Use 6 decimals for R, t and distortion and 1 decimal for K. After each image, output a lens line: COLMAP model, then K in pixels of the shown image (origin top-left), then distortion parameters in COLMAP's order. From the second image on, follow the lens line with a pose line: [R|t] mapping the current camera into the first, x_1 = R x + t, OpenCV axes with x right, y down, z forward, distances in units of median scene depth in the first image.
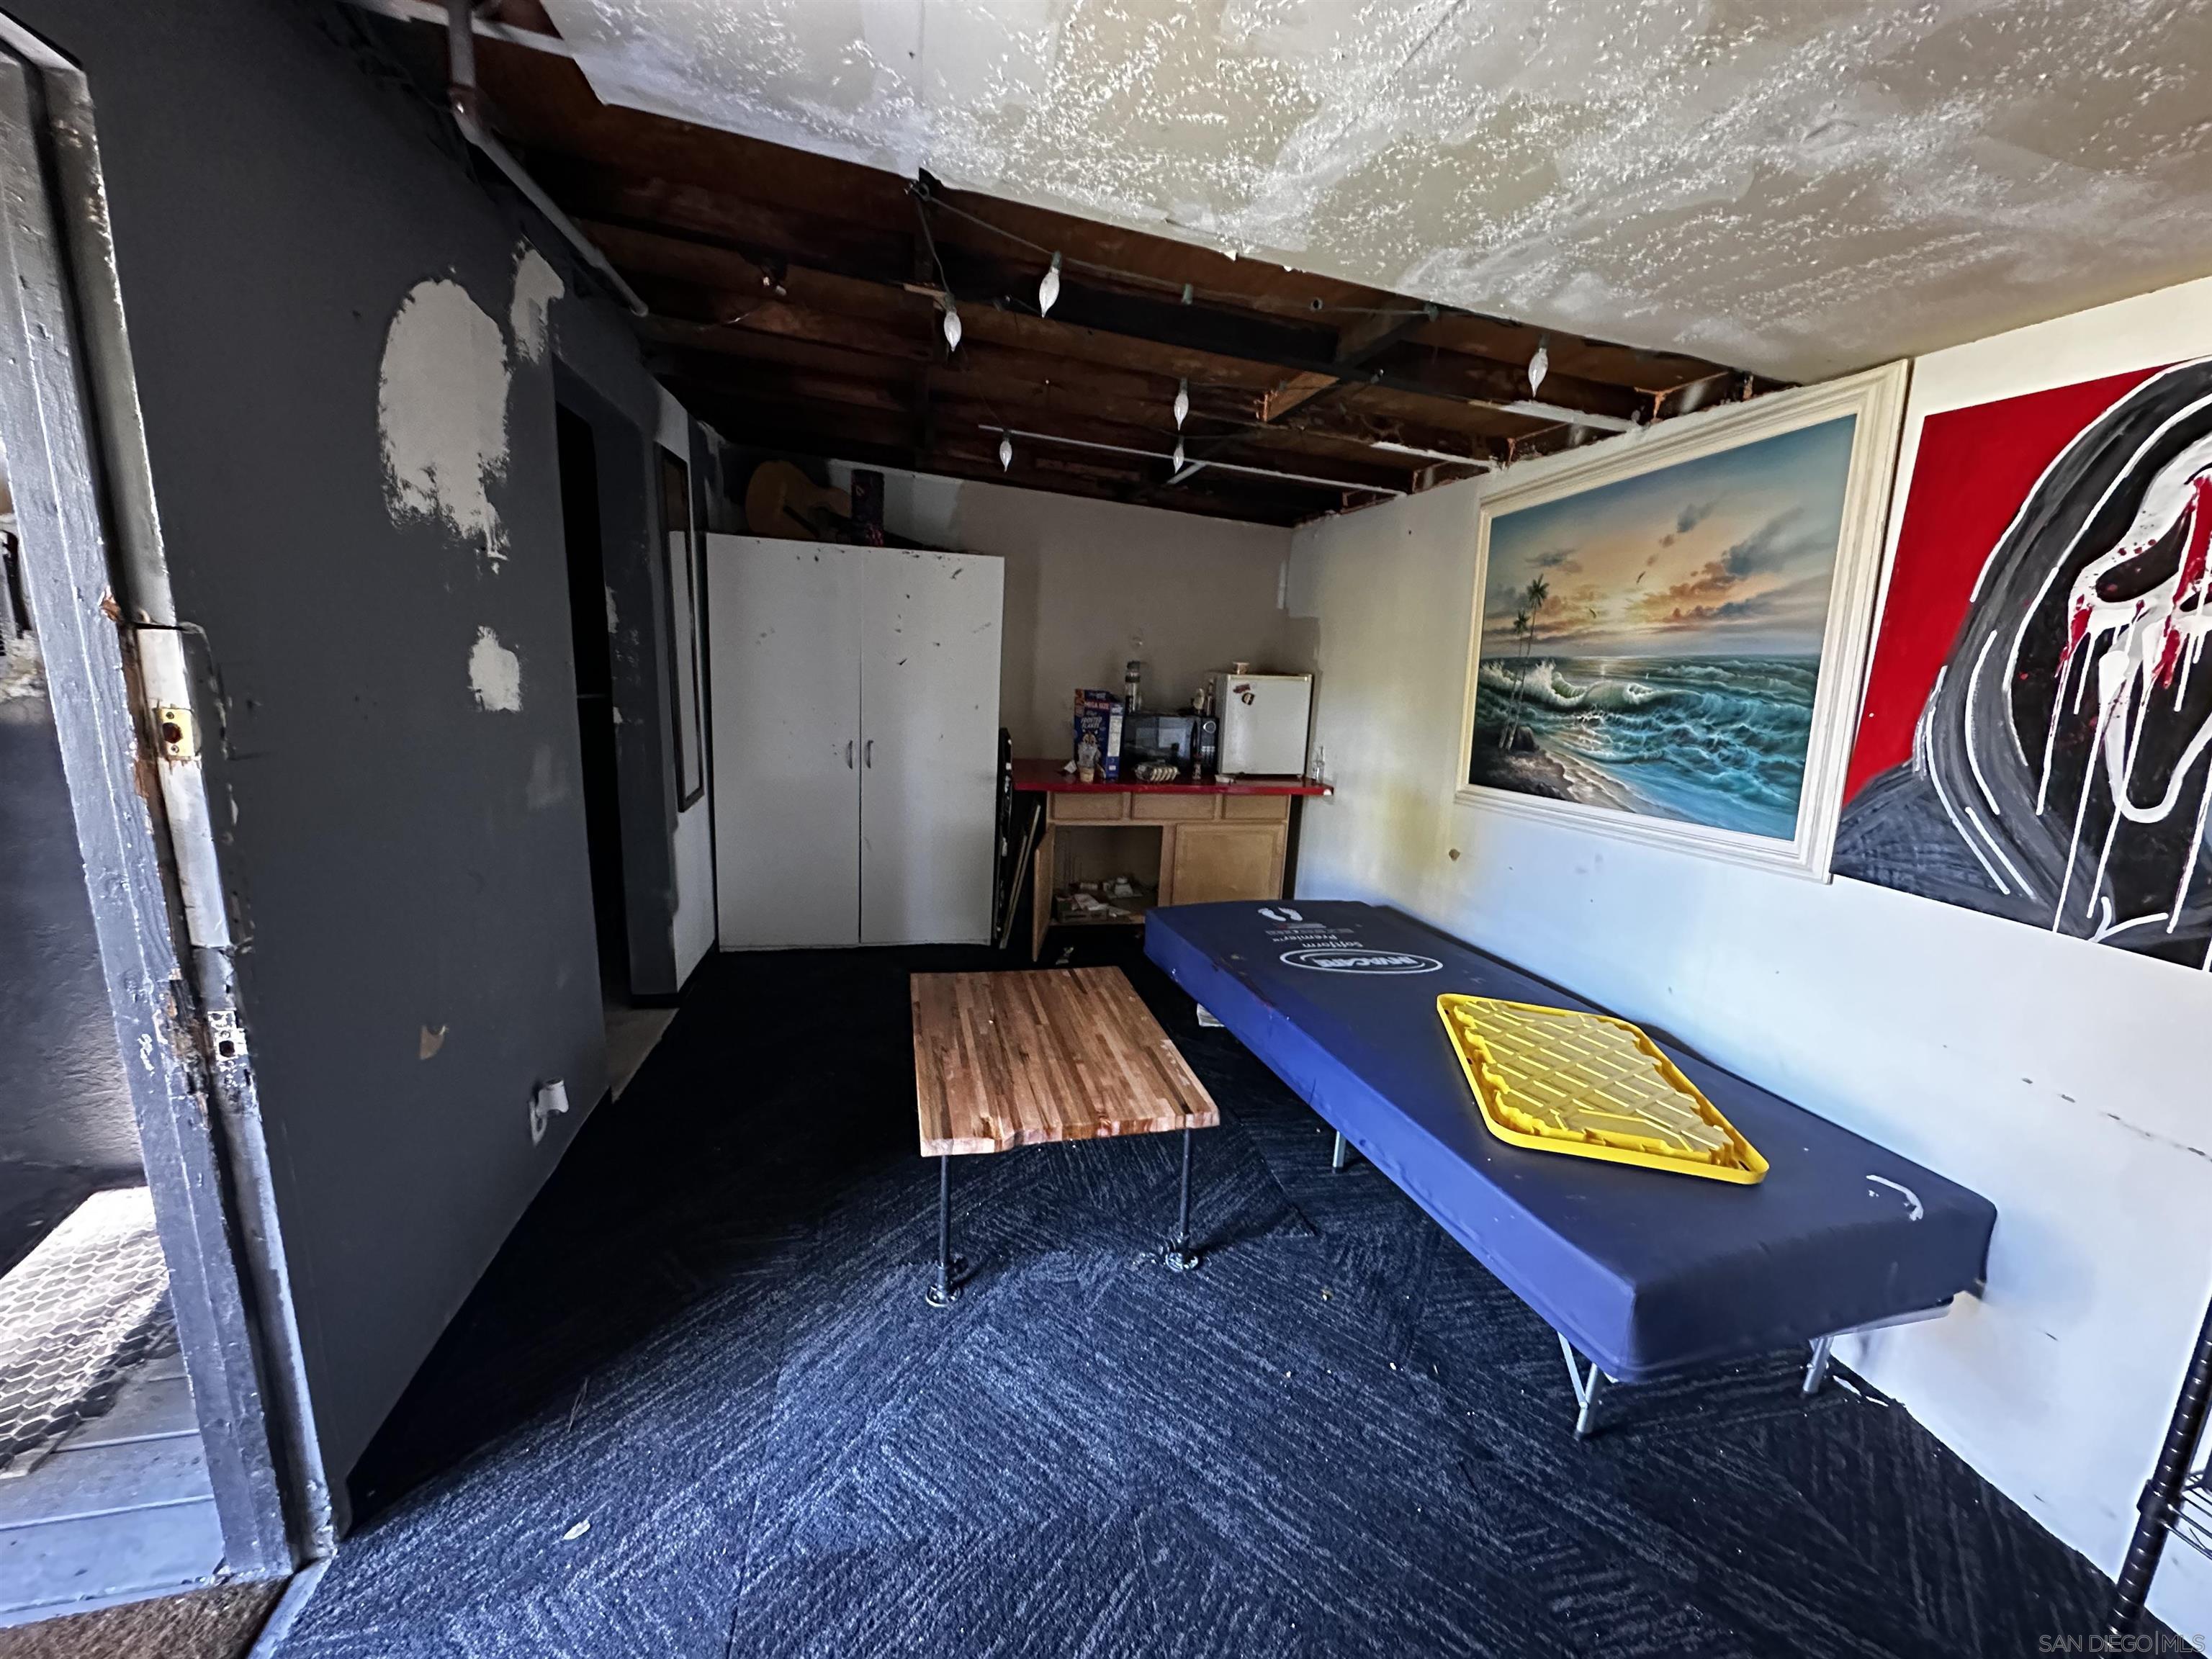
lens RADIAL K [[881.3, 0, 1102.4], [0, 881.3, 840.8], [0, 0, 1]] dist [-0.000304, 0.000250]
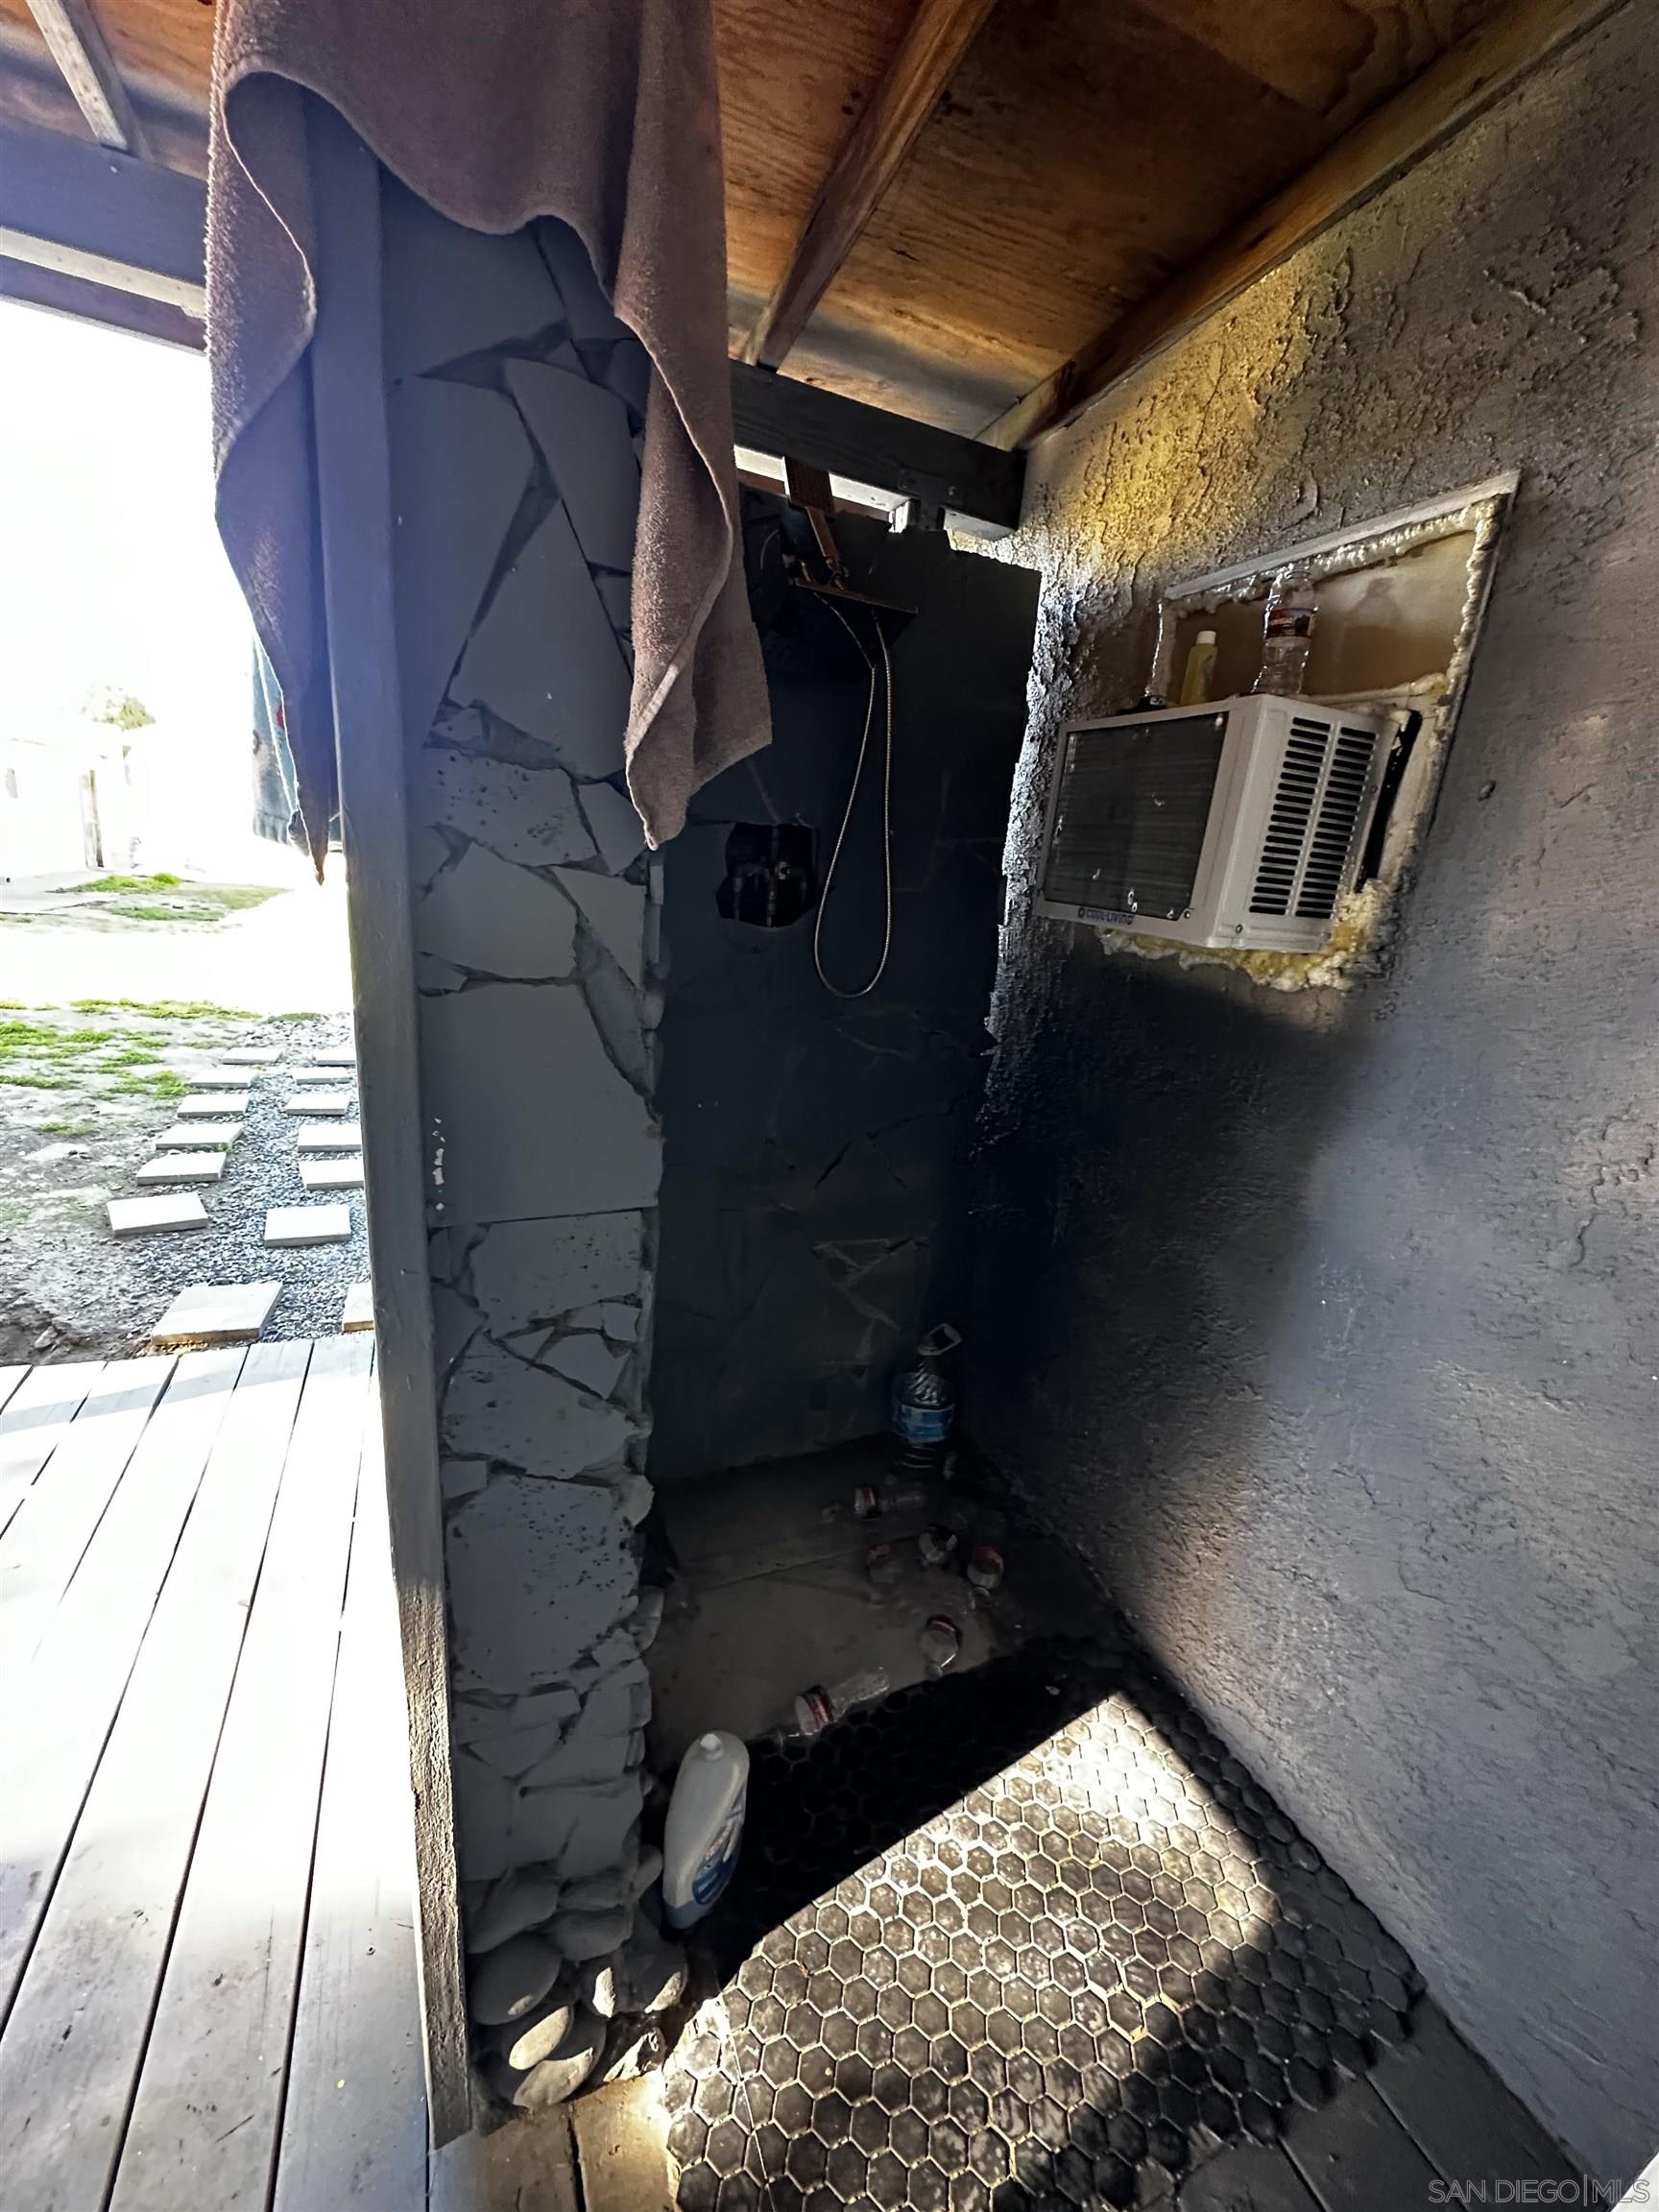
lens RADIAL K [[881.3, 0, 829.1], [0, 881.3, 1113.1], [0, 0, 1]] dist [-0.000304, 0.000250]
pose [[0.180374, 0.266611, -0.946775, -0.680539], [-0.269989, 0.939011, 0.212988, -0.118380], [0.945818, 0.217201, 0.241355, 0.544518]]
